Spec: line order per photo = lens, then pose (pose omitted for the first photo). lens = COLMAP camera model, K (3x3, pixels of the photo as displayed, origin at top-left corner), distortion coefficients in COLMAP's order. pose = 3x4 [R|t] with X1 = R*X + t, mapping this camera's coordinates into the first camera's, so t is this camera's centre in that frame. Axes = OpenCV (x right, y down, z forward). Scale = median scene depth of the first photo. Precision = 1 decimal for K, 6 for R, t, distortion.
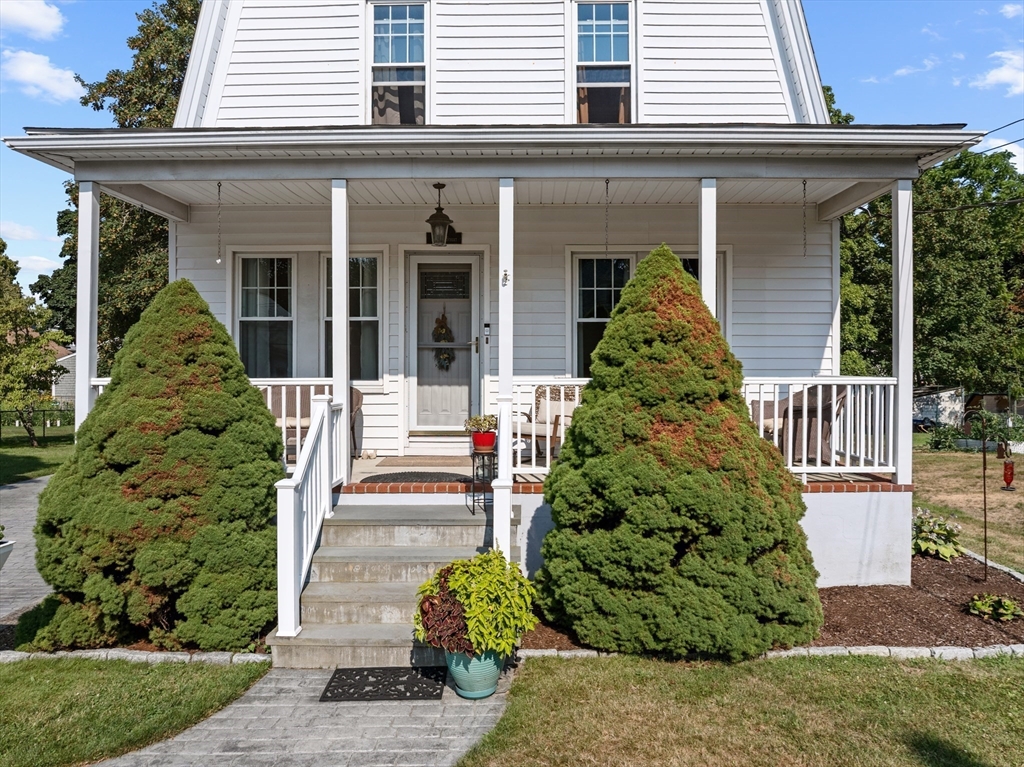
lens RADIAL K [[751.0, 0, 517.5], [0, 751.0, 380.0], [0, 0, 1]] dist [-0.021547, -0.024497]
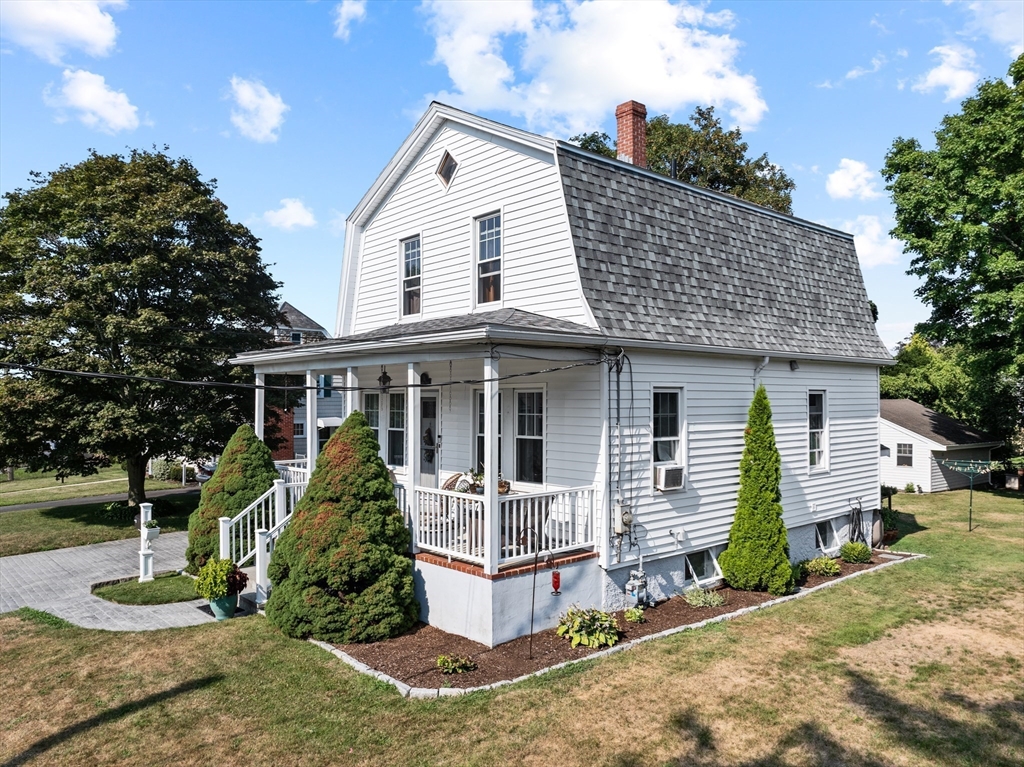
lens RADIAL K [[751.0, 0, 504.0], [0, 751.0, 386.0], [0, 0, 1]] dist [-0.021547, -0.024497]
pose [[0.659921, -0.015849, -0.751167, 1.852141], [-0.013856, 0.999351, -0.033258, -0.192873], [0.751207, 0.032356, 0.659273, 0.089367]]
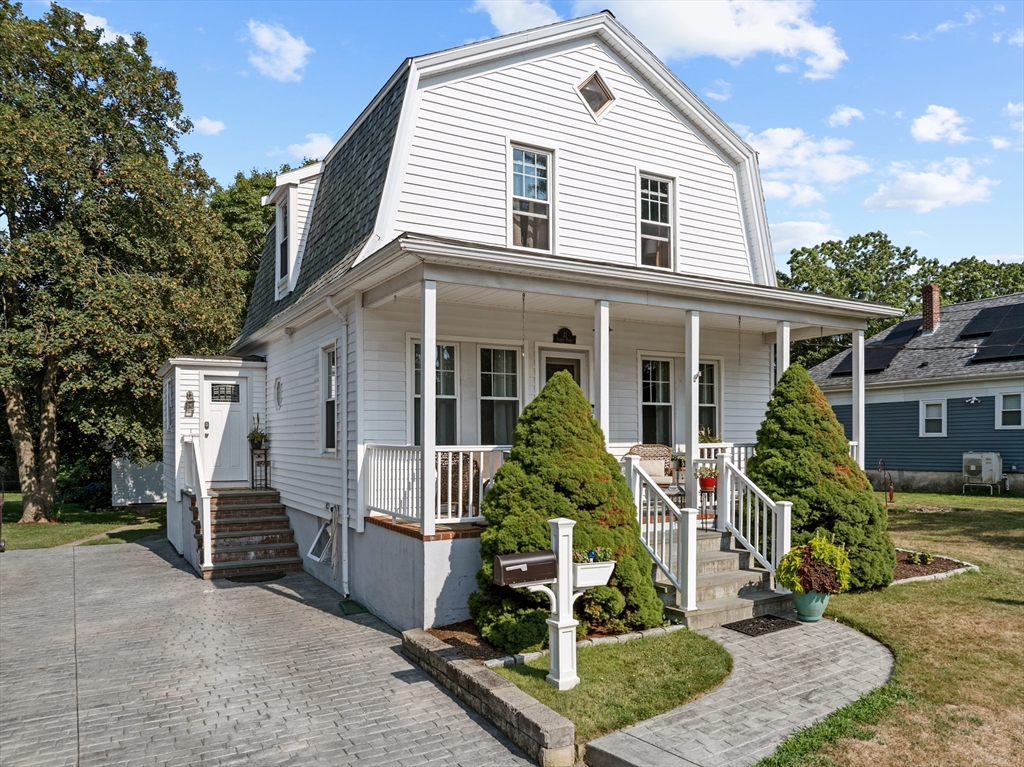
lens RADIAL K [[751.0, 0, 537.2], [0, 751.0, 456.6], [0, 0, 1]] dist [-0.021547, -0.024497]
pose [[0.848044, -0.015070, 0.529712, -1.255392], [0.013327, 0.999886, 0.007111, 0.009673], [-0.529759, 0.001029, 0.848148, -0.128465]]
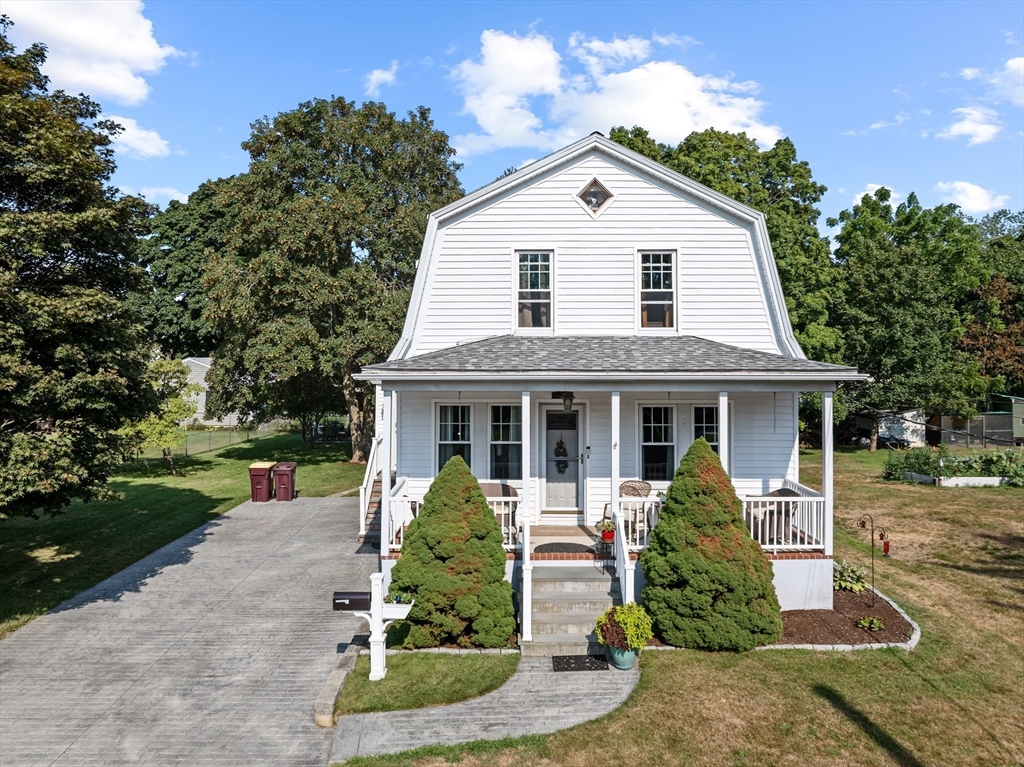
lens RADIAL K [[751.0, 0, 514.5], [0, 751.0, 338.6], [0, 0, 1]] dist [-0.021547, -0.024497]
pose [[0.999993, 0.000037, 0.003759, -0.317628], [0.000078, 0.999531, -0.030637, -0.396765], [-0.003758, 0.030637, 0.999524, -1.012767]]
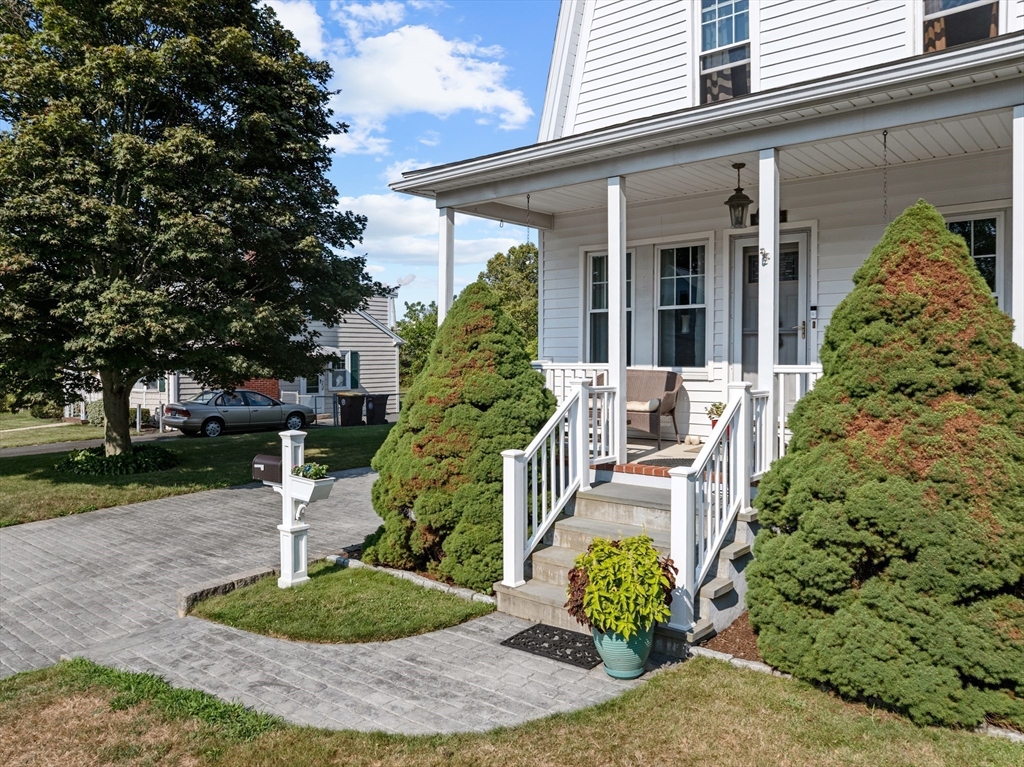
lens RADIAL K [[751.0, 0, 508.6], [0, 751.0, 366.1], [0, 0, 1]] dist [-0.021547, -0.024497]
pose [[0.767312, 0.007786, -0.641227, 0.386849], [-0.011272, 0.999936, -0.001346, 0.004768], [0.641175, 0.008261, 0.767350, 0.098960]]
